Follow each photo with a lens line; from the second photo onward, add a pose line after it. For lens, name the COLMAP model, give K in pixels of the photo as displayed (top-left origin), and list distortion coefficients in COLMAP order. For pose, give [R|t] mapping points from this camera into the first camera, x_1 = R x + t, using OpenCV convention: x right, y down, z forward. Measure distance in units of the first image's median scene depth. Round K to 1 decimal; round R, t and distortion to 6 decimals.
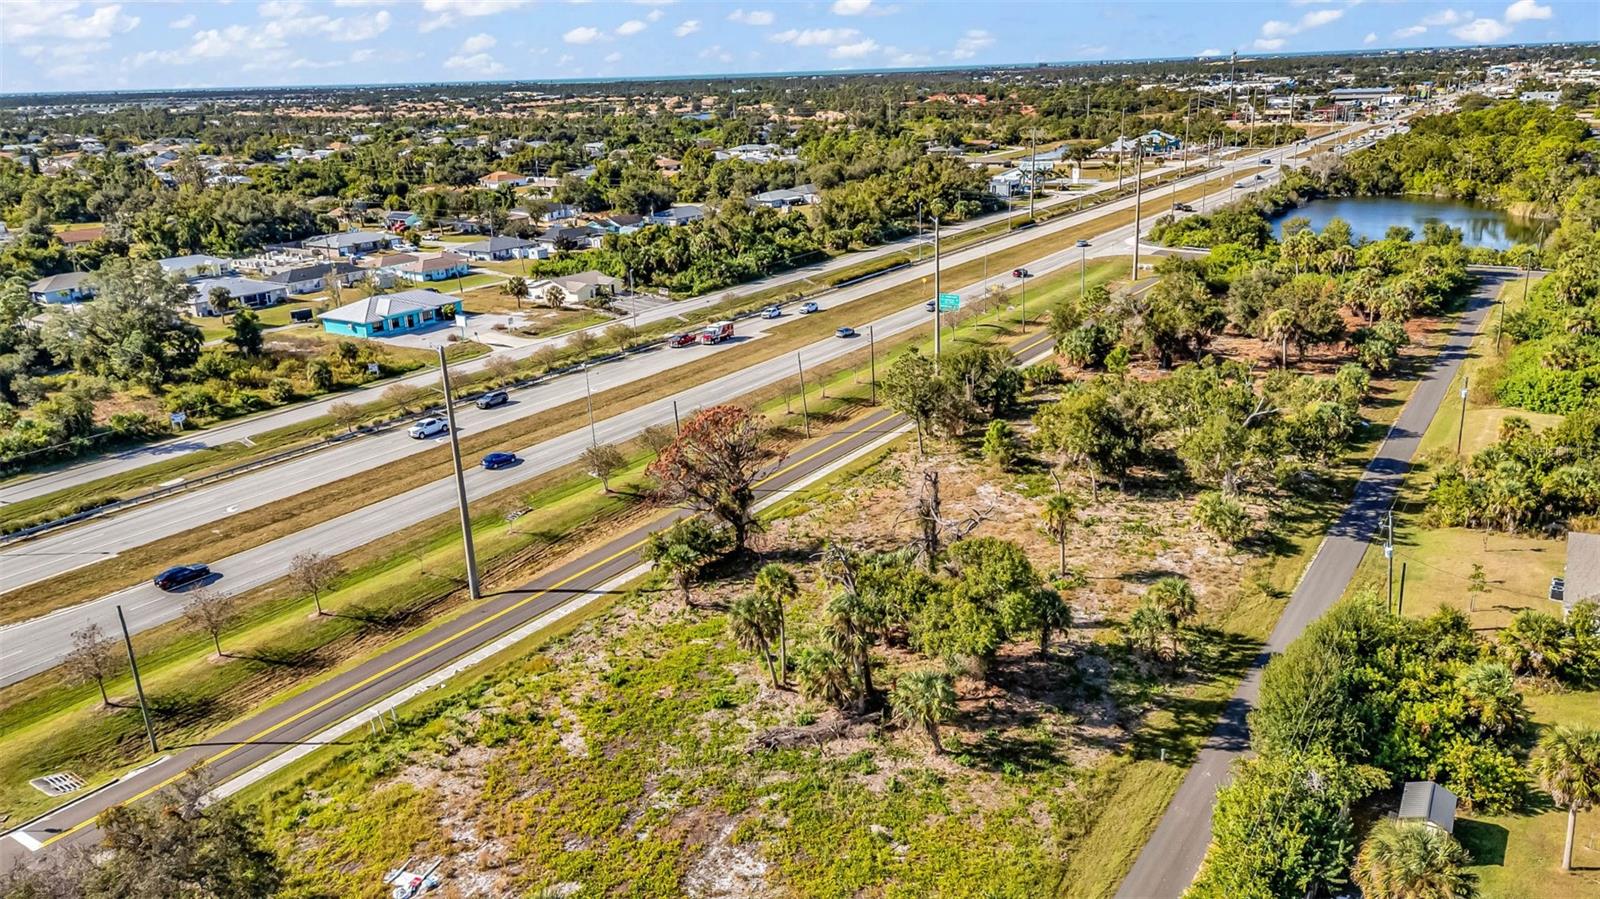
lens RADIAL K [[1167.9, 0, 800.0], [0, 1167.9, 449.5], [0, 0, 1]] dist [0.080630, -0.073621]
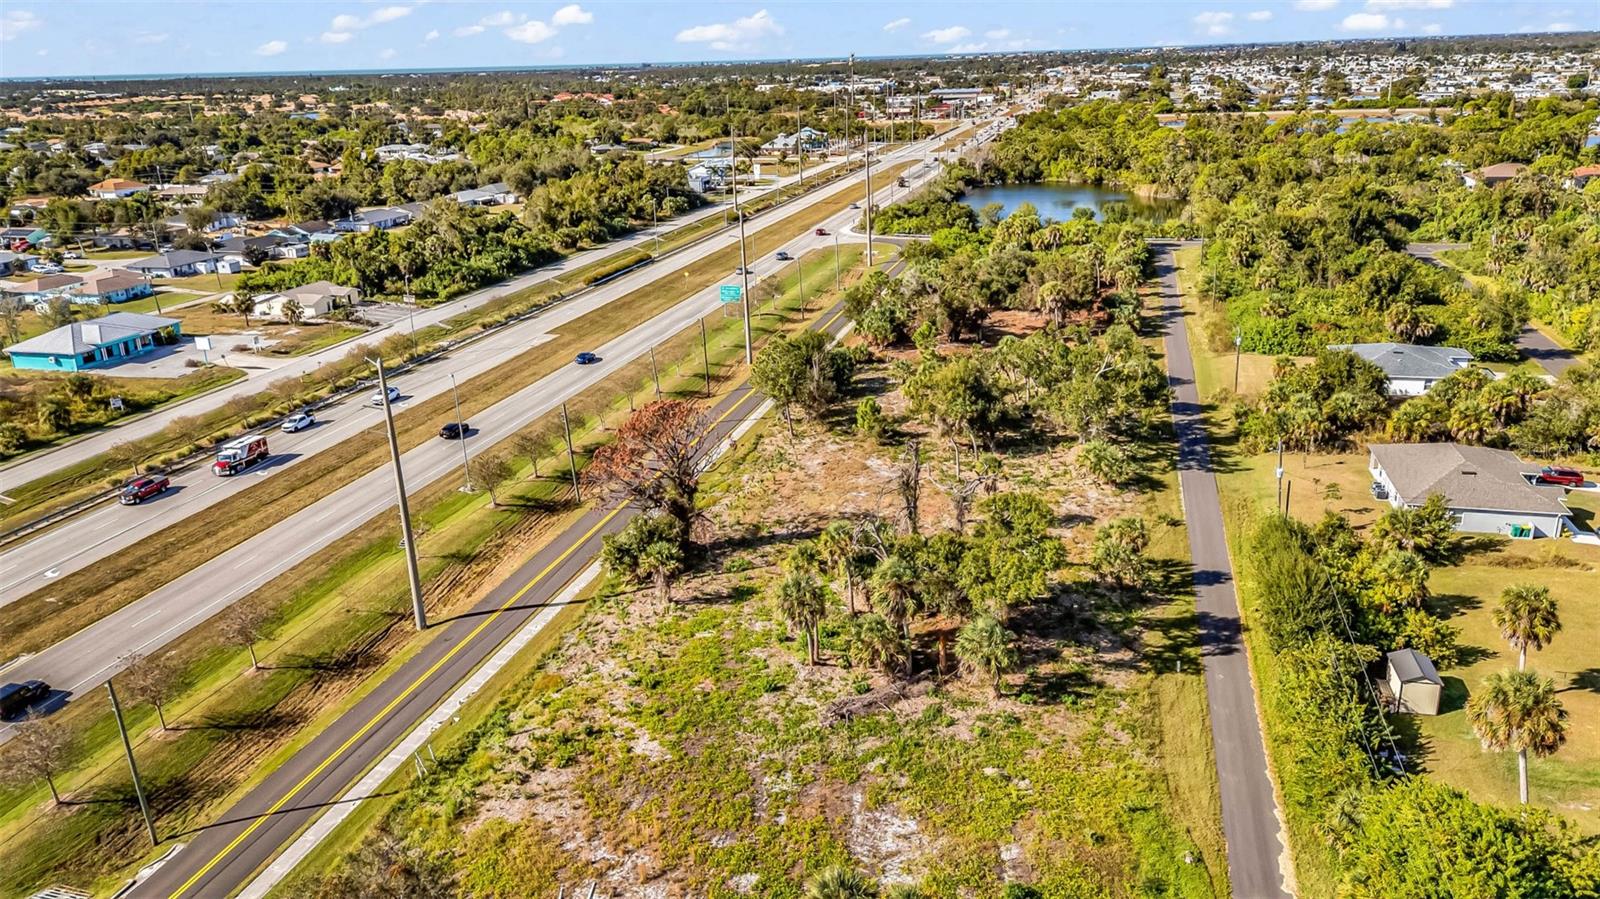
lens RADIAL K [[1167.9, 0, 800.0], [0, 1167.9, 449.5], [0, 0, 1]] dist [0.080630, -0.073621]
pose [[0.948988, -0.095912, 0.300370, -0.170896], [0.095890, 0.995281, 0.014851, 0.000380], [-0.300377, 0.014709, 0.953707, 0.014867]]
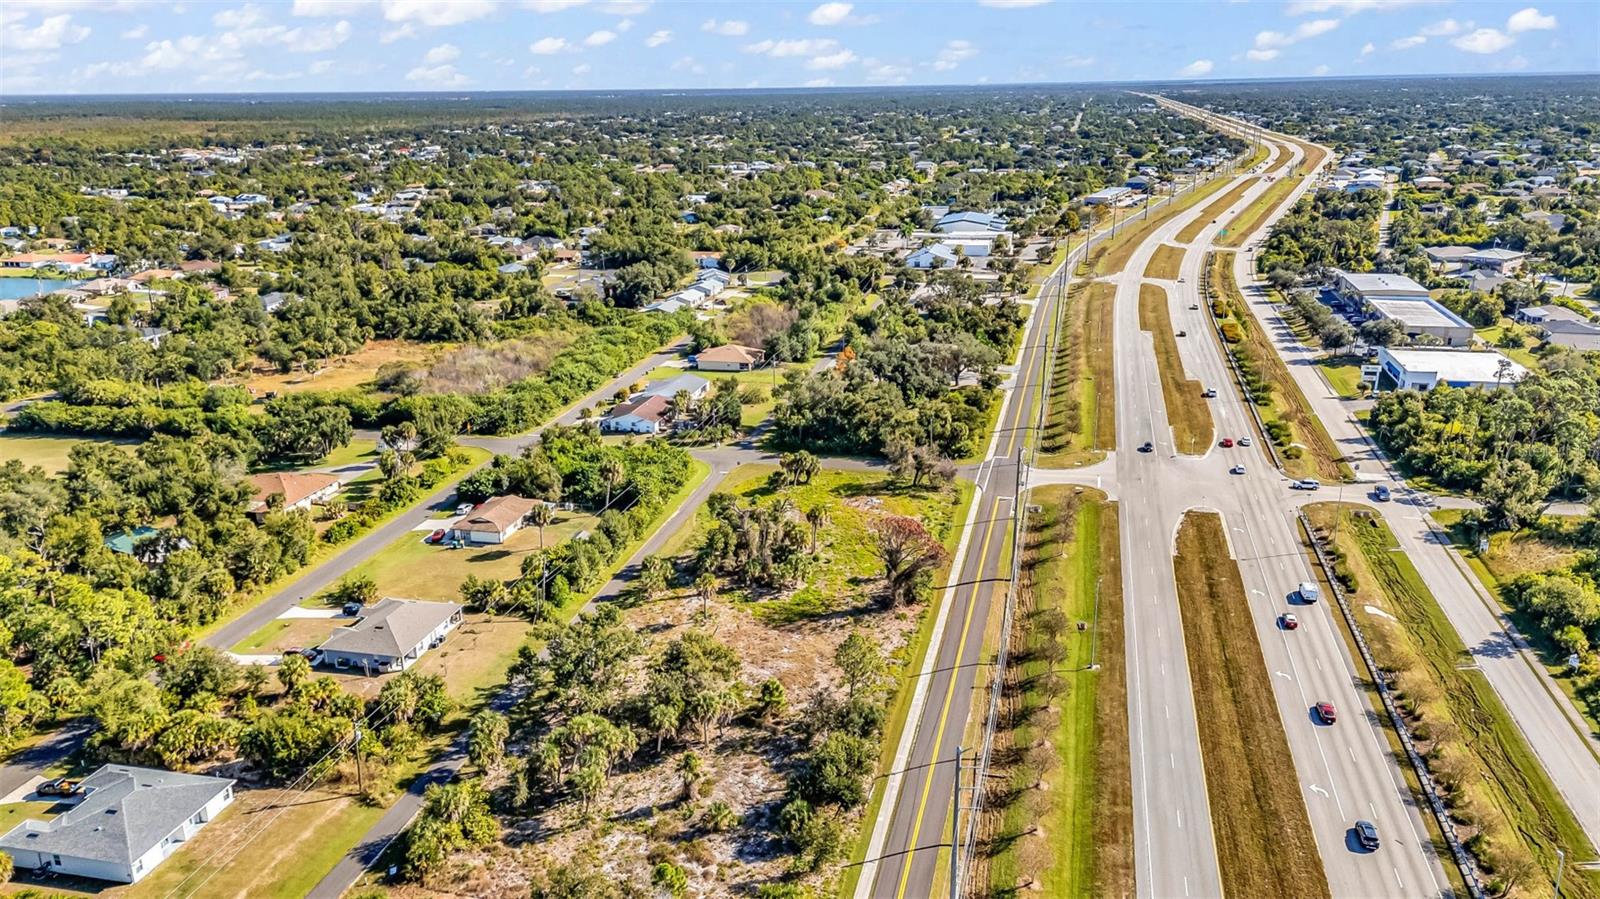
lens RADIAL K [[1166.9, 0, 800.0], [0, 1166.9, 449.5], [0, 0, 1]] dist [0.082414, -0.069570]
pose [[-0.939311, 0.144340, -0.311224, 0.382609], [-0.063344, 0.818616, 0.570838, -0.705469], [0.337168, 0.555908, -0.759792, 1.432178]]
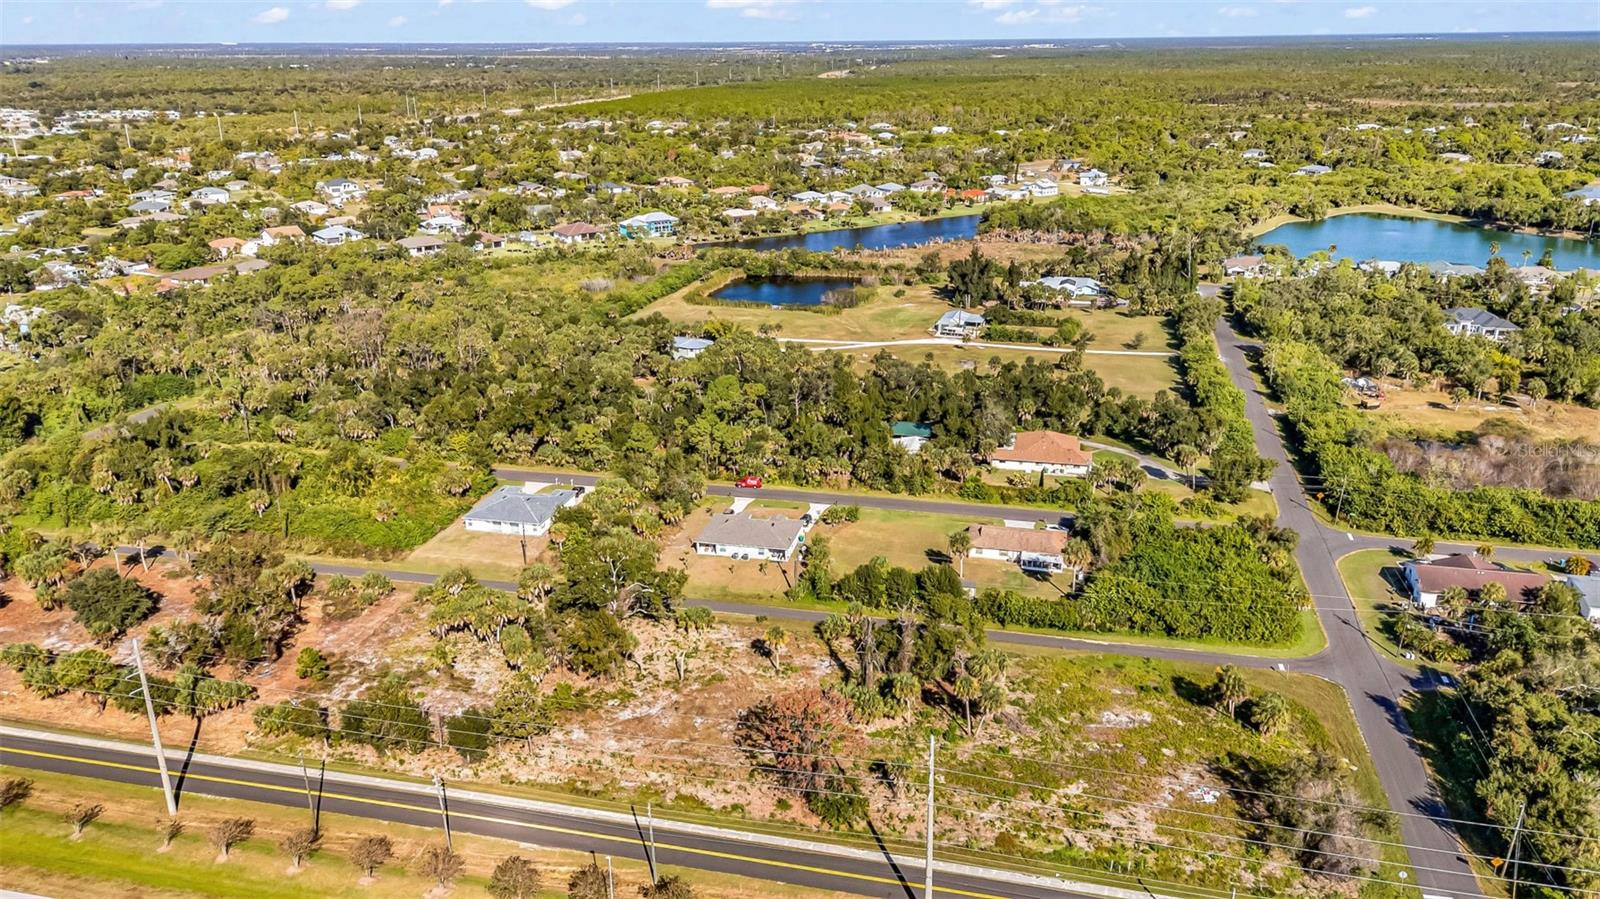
lens RADIAL K [[1166.3, 0, 800.0], [0, 1166.3, 449.5], [0, 0, 1]] dist [0.081769, -0.075779]
pose [[-0.343225, -0.278560, 0.896996, -0.751716], [0.307752, 0.868937, 0.387604, -0.506833], [-0.887404, 0.409088, -0.212514, 0.769418]]
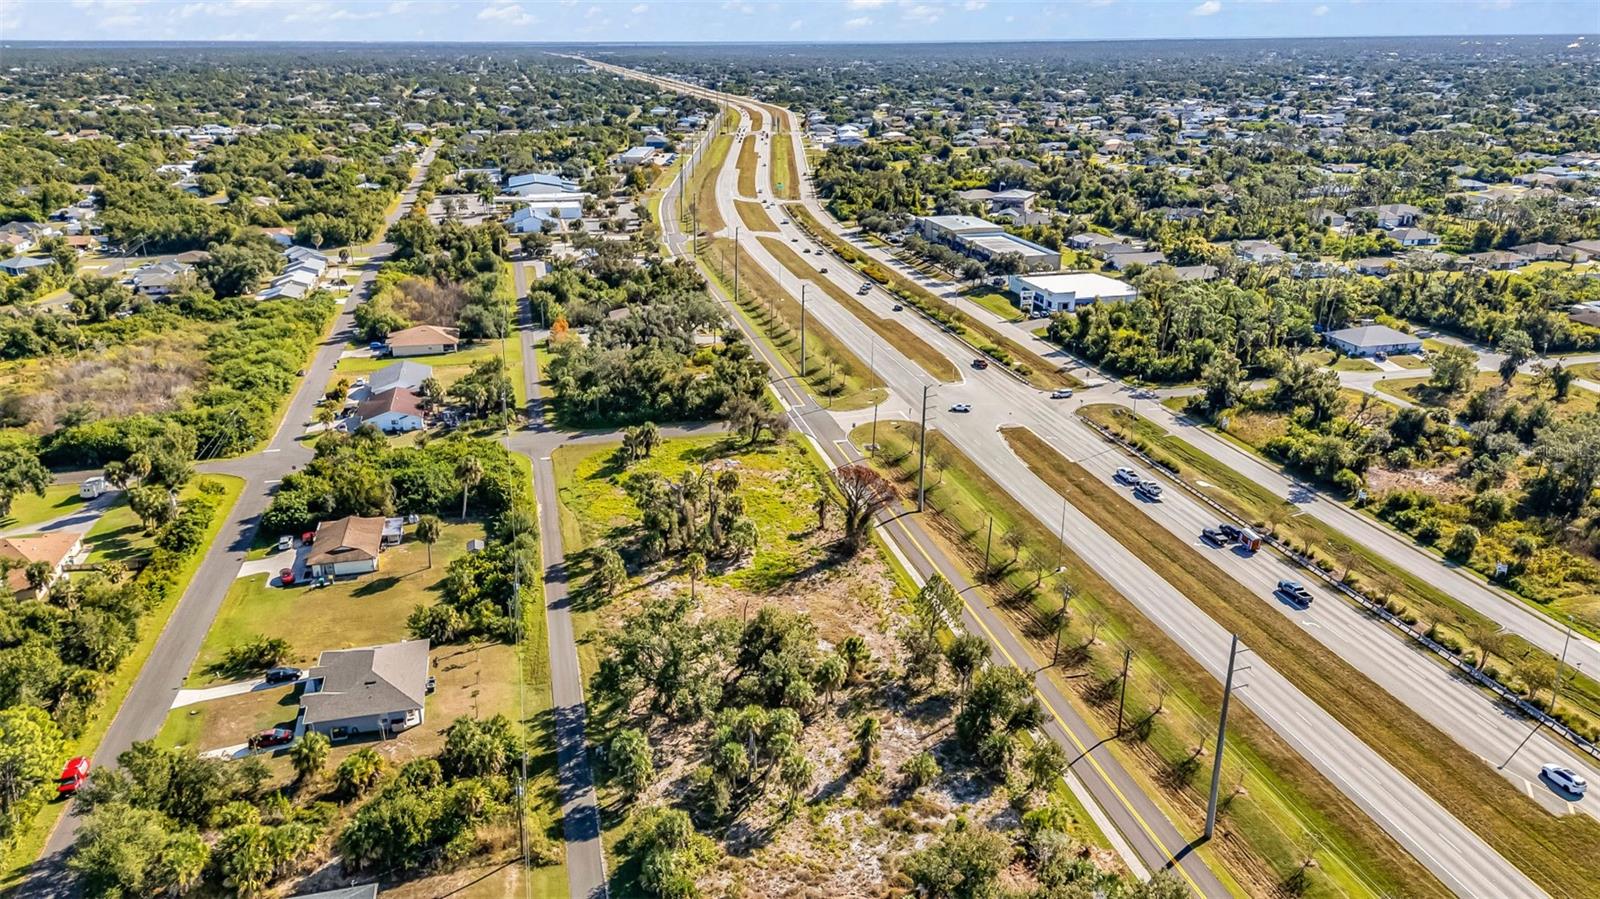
lens RADIAL K [[1166.9, 0, 800.0], [0, 1166.9, 449.5], [0, 0, 1]] dist [0.082414, -0.069570]
pose [[-0.681841, 0.275213, -0.677754, 0.762706], [-0.200640, 0.820630, 0.535080, -0.635142], [0.703446, 0.500824, -0.504320, 1.182730]]
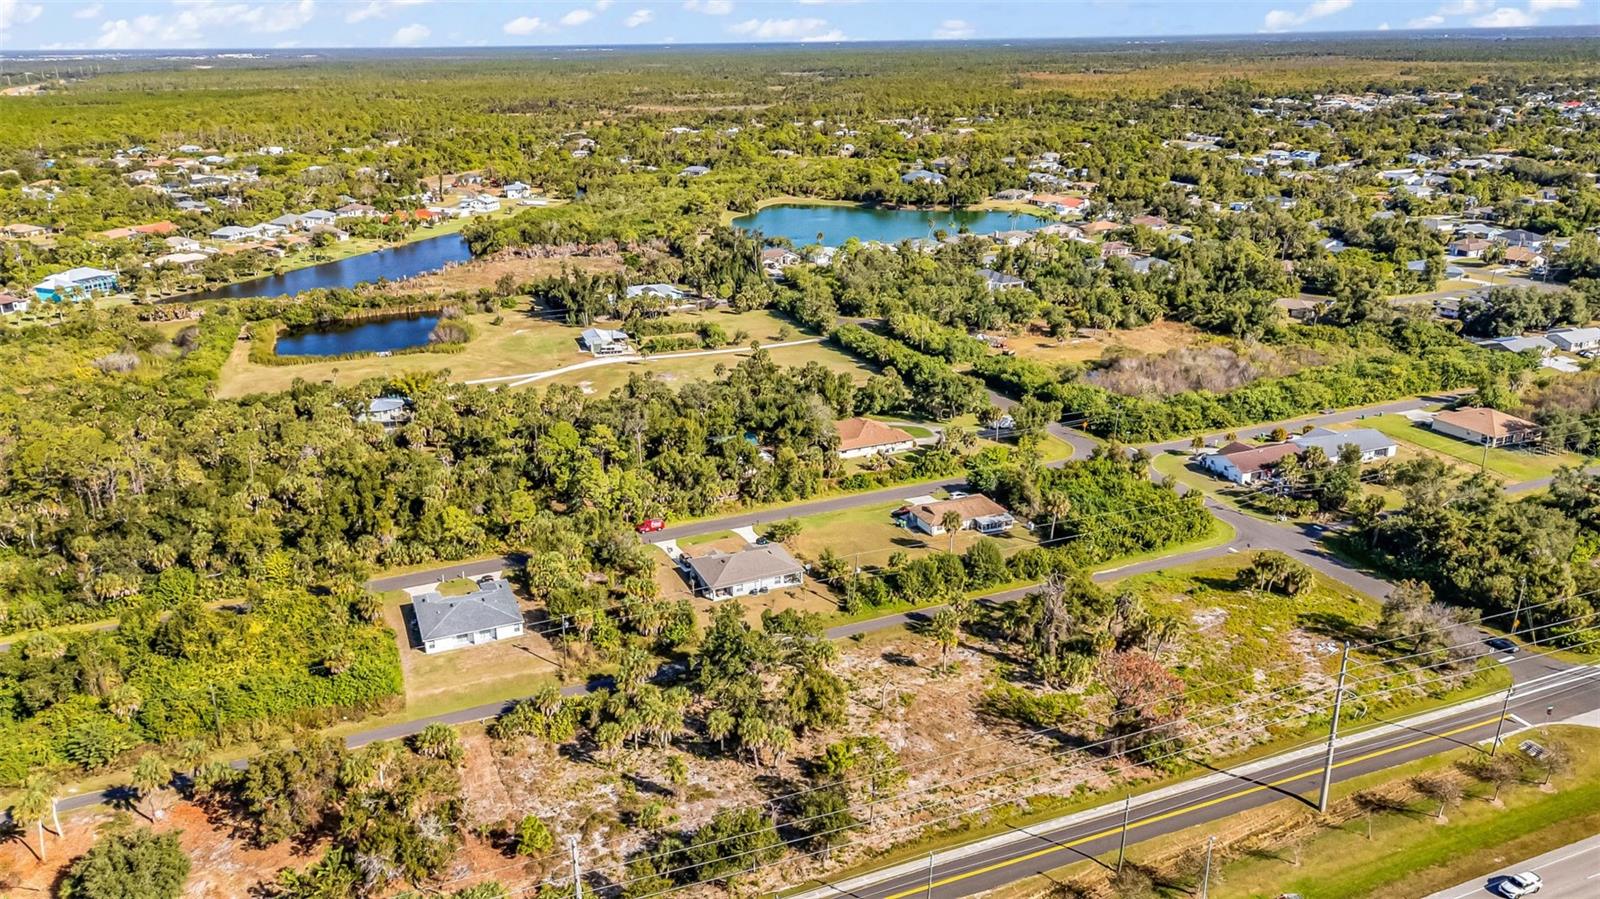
lens RADIAL K [[1167.9, 0, 800.0], [0, 1167.9, 449.5], [0, 0, 1]] dist [0.080630, -0.073621]
pose [[-0.827378, -0.143283, 0.543062, -0.305744], [0.212813, 0.814835, 0.539217, -0.714888], [-0.519766, 0.561707, -0.643684, 1.297896]]
